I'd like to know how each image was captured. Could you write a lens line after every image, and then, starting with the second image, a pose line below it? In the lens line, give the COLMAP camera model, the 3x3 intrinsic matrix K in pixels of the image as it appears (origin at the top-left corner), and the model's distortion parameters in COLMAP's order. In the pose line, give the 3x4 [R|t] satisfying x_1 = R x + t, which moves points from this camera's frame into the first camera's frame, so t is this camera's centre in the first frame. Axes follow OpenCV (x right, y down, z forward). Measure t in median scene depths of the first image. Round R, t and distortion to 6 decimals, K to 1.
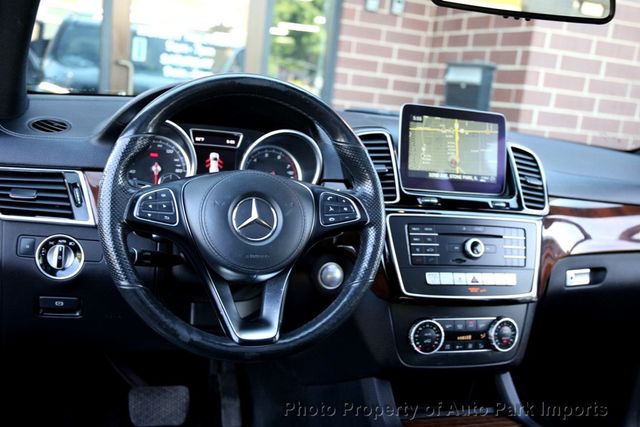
lens RADIAL K [[696.7, 0, 320.0], [0, 696.7, 213.5], [0, 0, 1]] dist [0.002839, 0.018611]
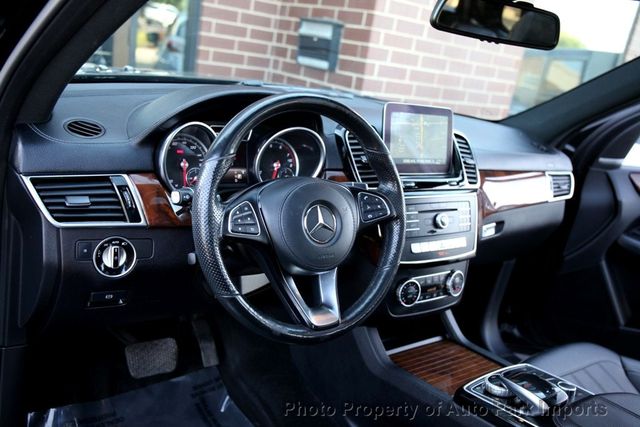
lens RADIAL K [[587.3, 0, 327.5], [0, 587.3, 214.5], [0, 0, 1]] dist [-0.013824, -0.005411]
pose [[0.952679, -0.048452, 0.300091, -0.291762], [0.004190, 0.989214, 0.146416, -0.117078], [-0.303949, -0.138230, 0.942607, 0.056113]]
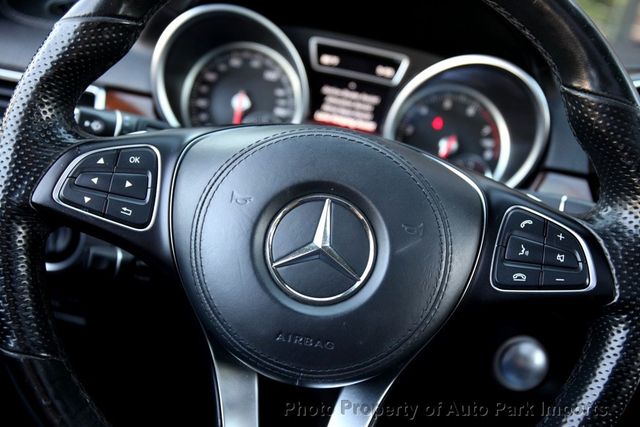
lens RADIAL K [[723.7, 0, 320.0], [0, 723.7, 213.5], [0, 0, 1]] dist [-0.002855, -0.001729]
pose [[0.922848, 0.173637, -0.343805, 0.039279], [-0.149057, 0.984070, 0.096896, -0.042033], [0.355152, -0.038174, 0.934029, 0.464156]]
